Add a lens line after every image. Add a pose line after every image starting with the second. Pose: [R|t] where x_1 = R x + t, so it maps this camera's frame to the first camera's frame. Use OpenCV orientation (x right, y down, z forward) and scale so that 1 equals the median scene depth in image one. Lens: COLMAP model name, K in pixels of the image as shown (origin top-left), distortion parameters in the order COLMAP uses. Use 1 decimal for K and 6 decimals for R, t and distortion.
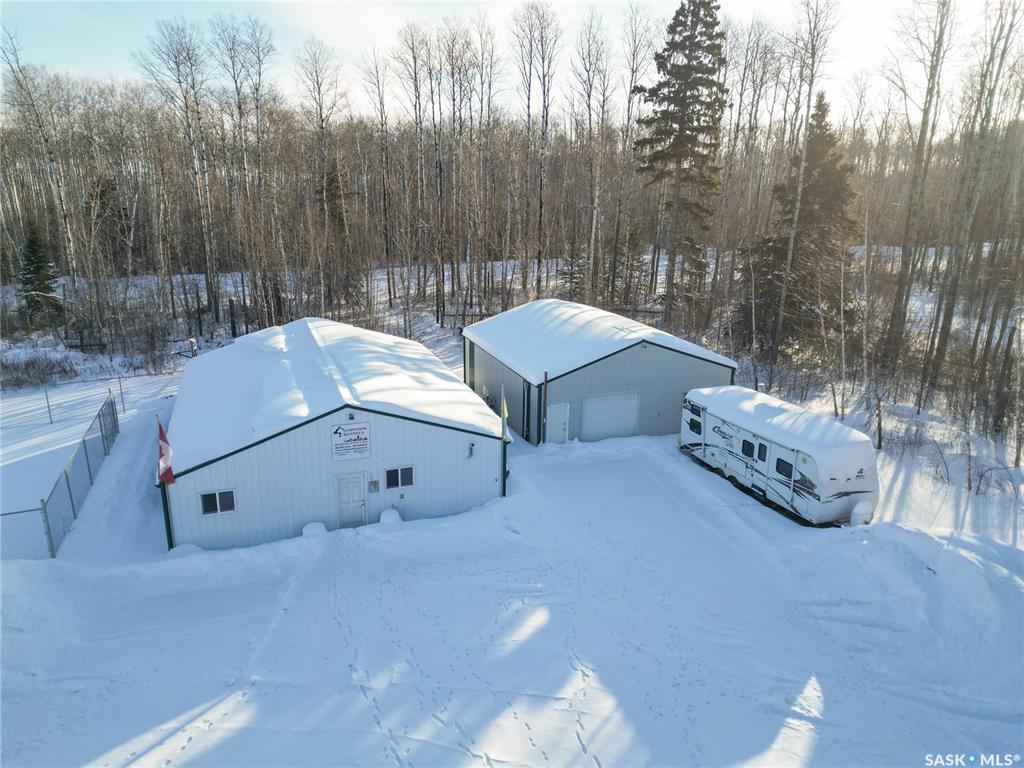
lens RADIAL K [[703.5, 0, 512.0], [0, 703.5, 384.0], [0, 0, 1]] dist [0.026834, 0.001876]
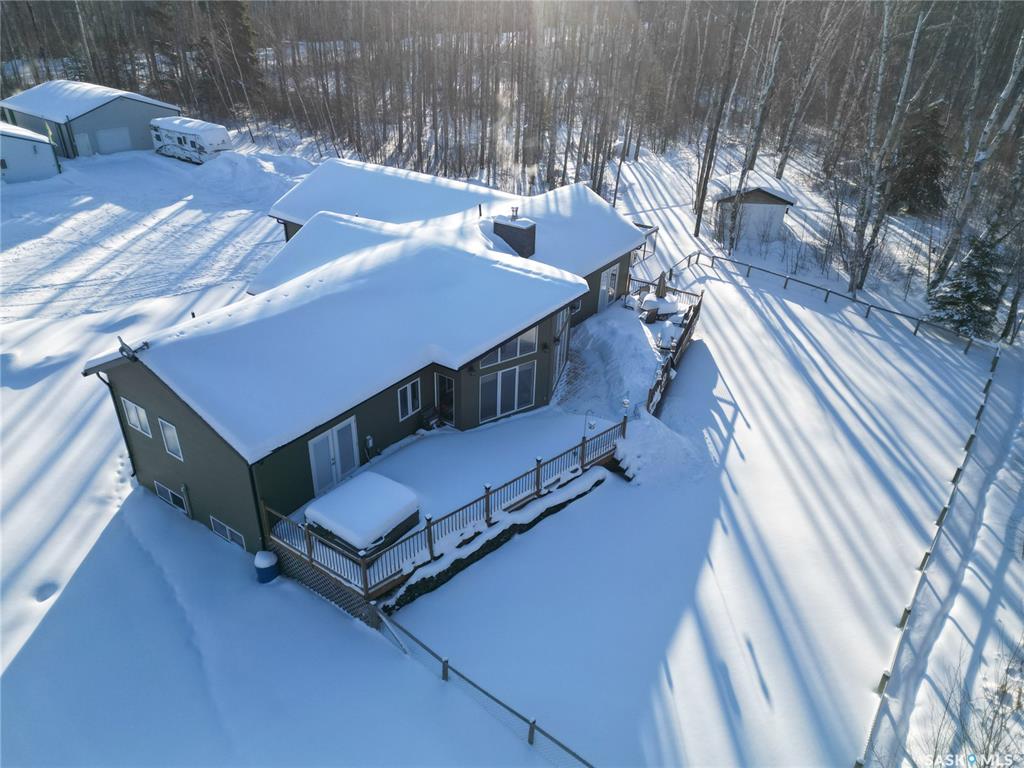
lens RADIAL K [[703.5, 0, 512.0], [0, 703.5, 384.0], [0, 0, 1]] dist [0.026834, 0.001876]
pose [[0.837654, -0.253568, 0.483776, -0.061300], [0.125111, 0.951235, 0.281955, 0.276045], [-0.531680, -0.175655, 0.828530, -1.348612]]
